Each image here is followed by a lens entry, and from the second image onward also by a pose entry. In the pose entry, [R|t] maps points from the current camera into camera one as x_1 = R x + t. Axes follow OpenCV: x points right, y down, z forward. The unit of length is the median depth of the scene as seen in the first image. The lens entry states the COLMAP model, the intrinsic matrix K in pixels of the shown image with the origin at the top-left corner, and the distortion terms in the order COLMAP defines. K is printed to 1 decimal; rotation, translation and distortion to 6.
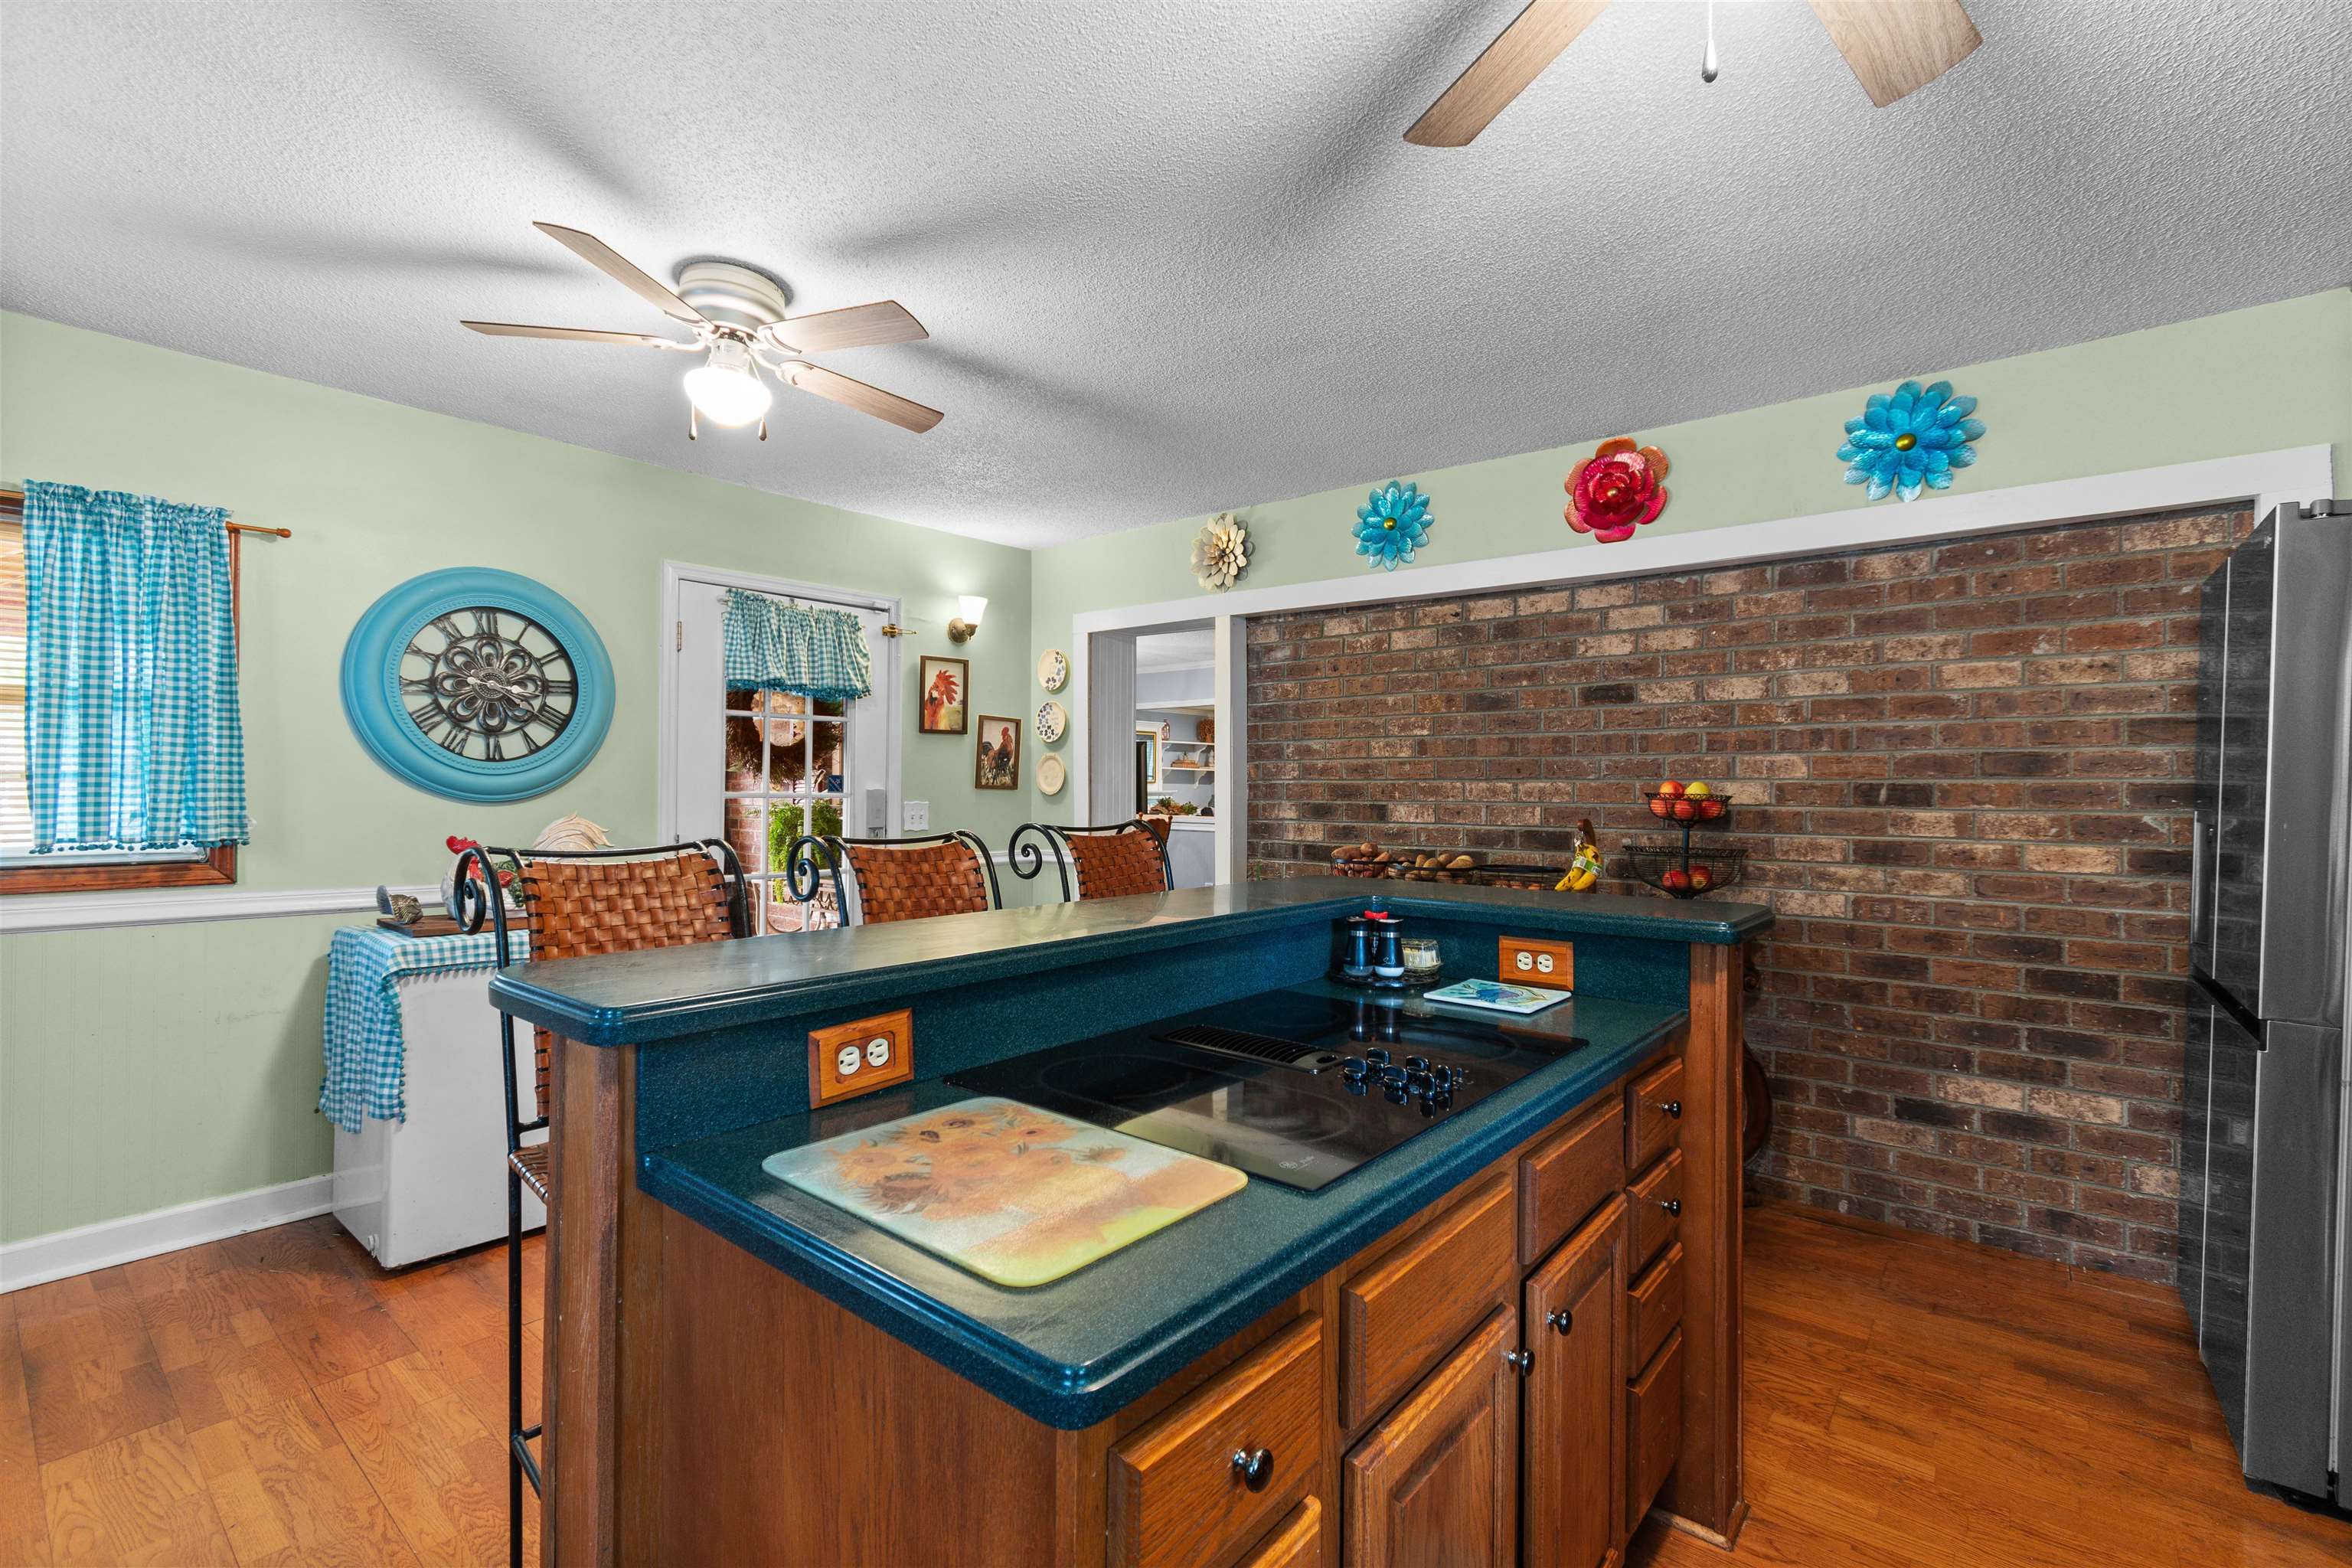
lens RADIAL K [[1034.1, 0, 1182.5], [0, 1034.1, 790.7], [0, 0, 1]] dist [0.001724, -0.000056]
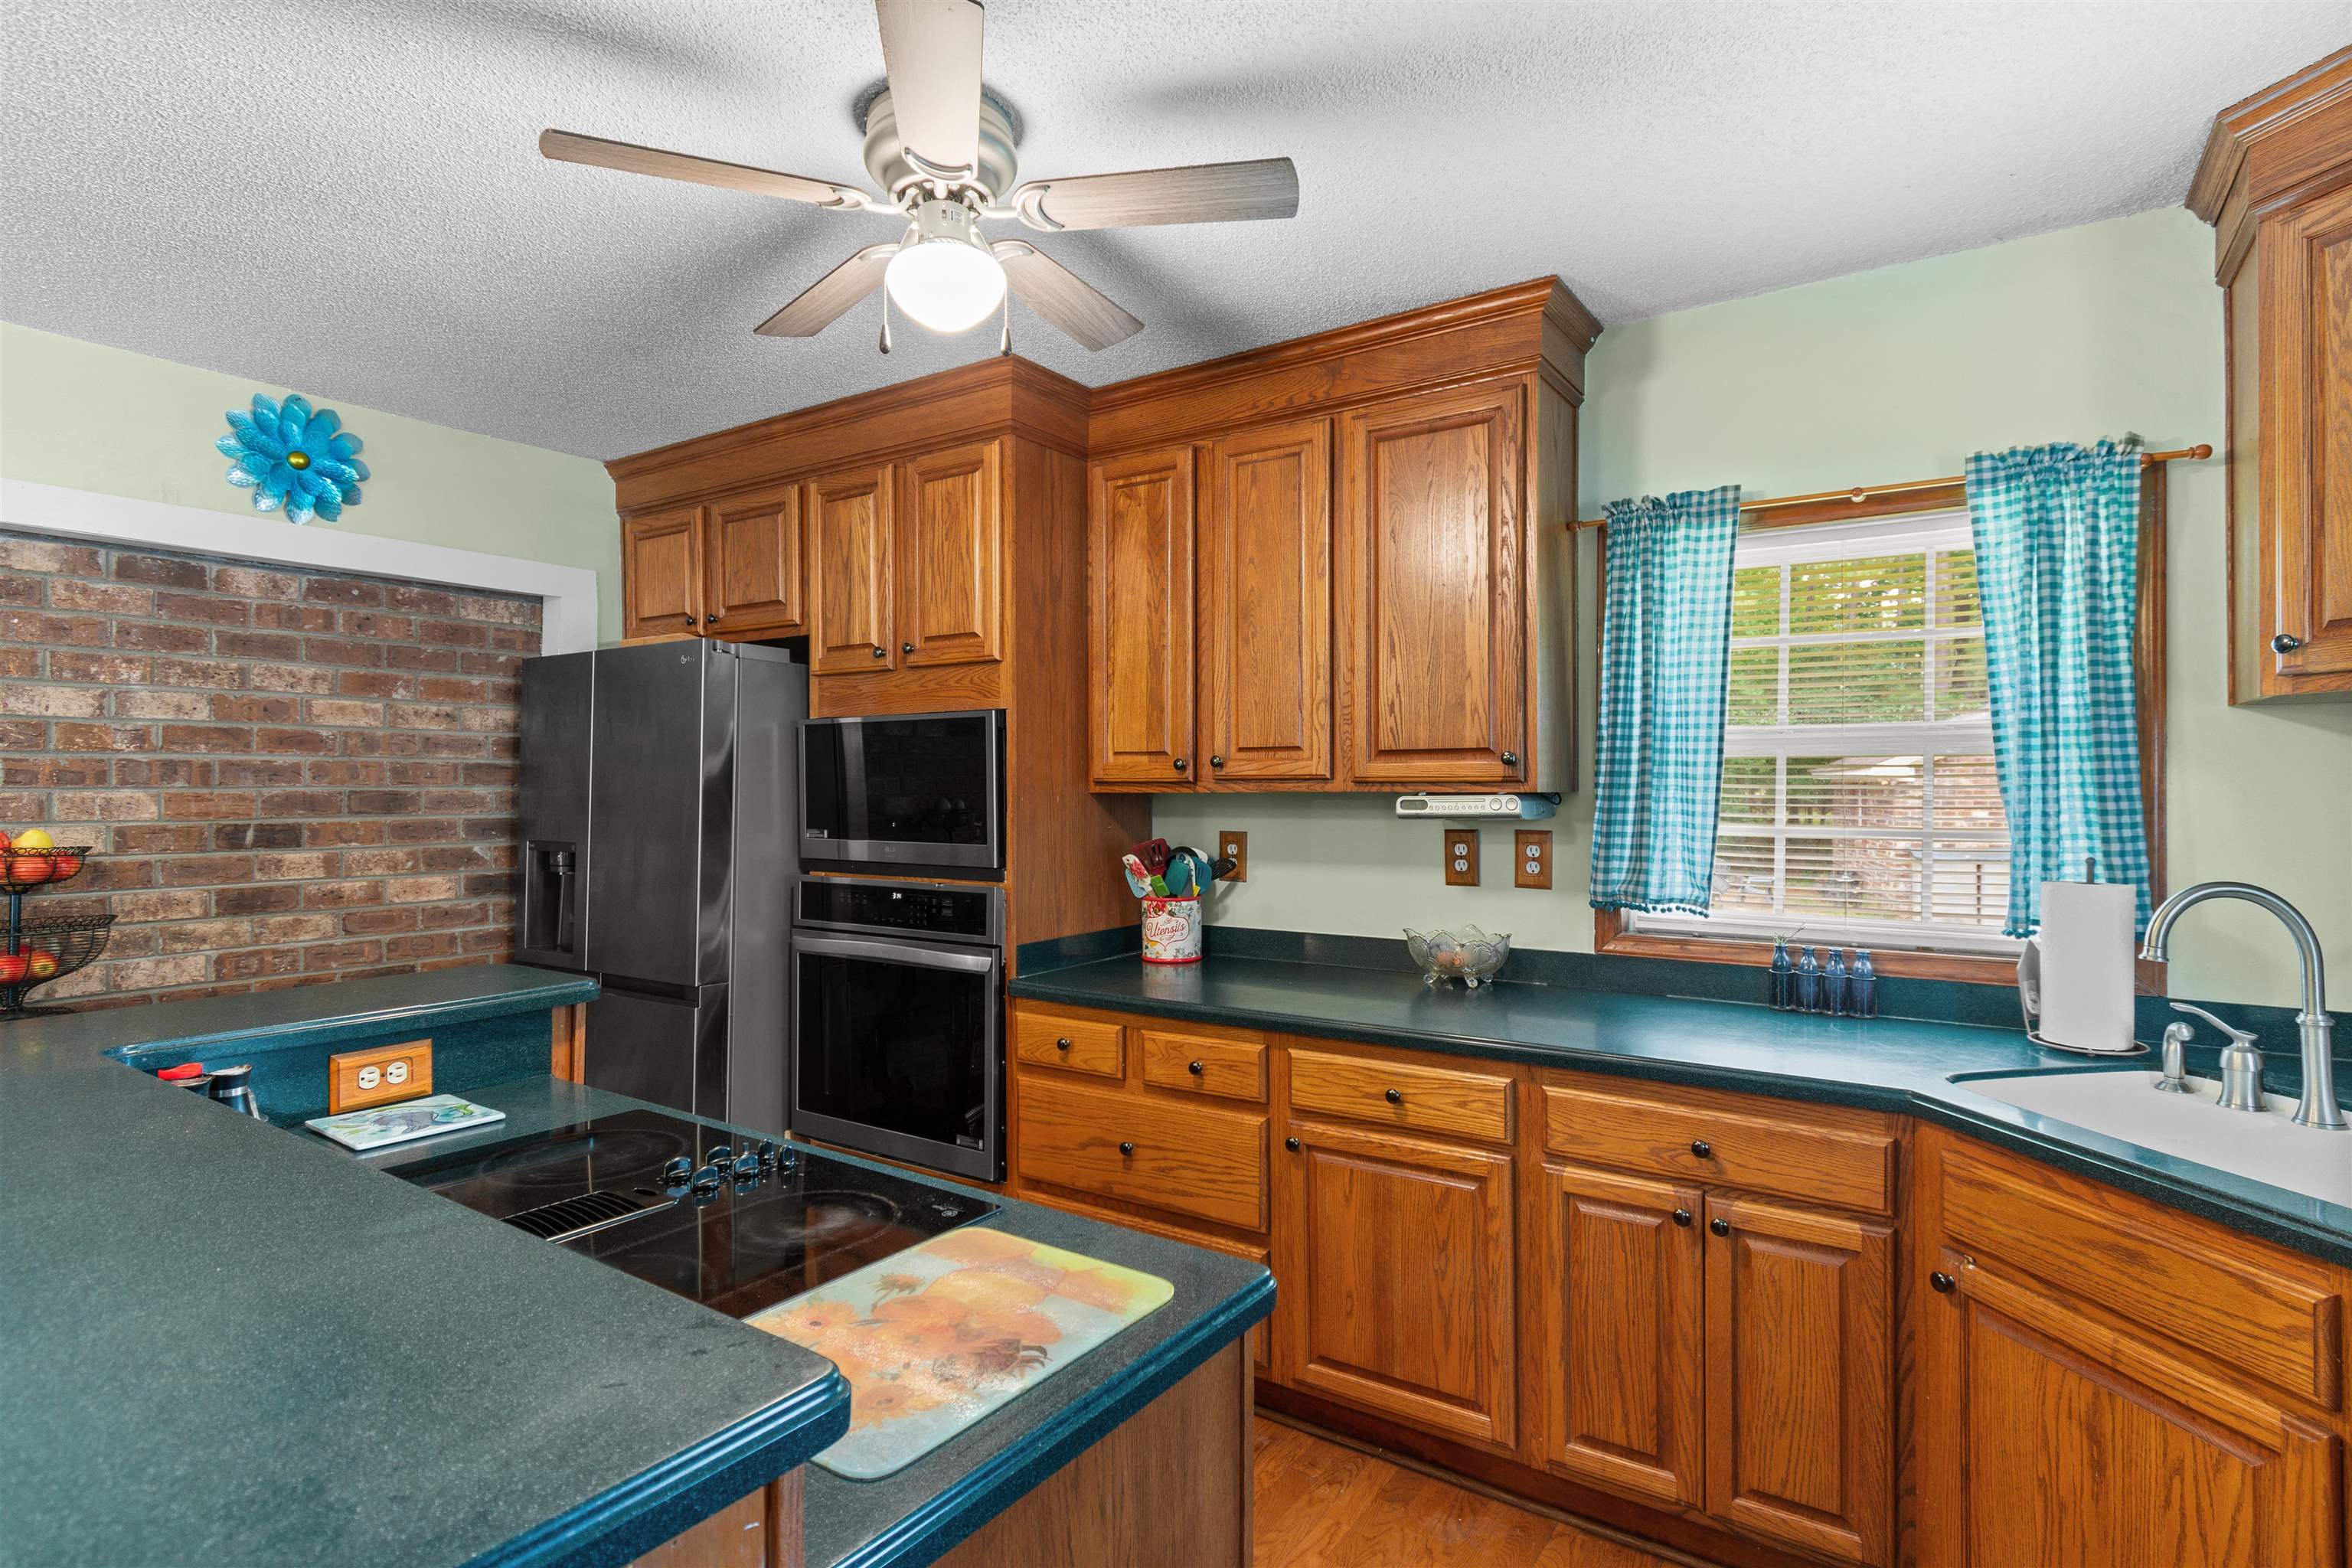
lens RADIAL K [[1194.4, 0, 1178.6], [0, 1194.4, 789.0], [0, 0, 1]] dist [0.002130, -0.000282]
pose [[-0.100223, -0.009261, 0.994922, -0.447223], [0.001165, 0.999955, 0.009426, -0.047200], [-0.994964, 0.002103, -0.100208, 0.308364]]
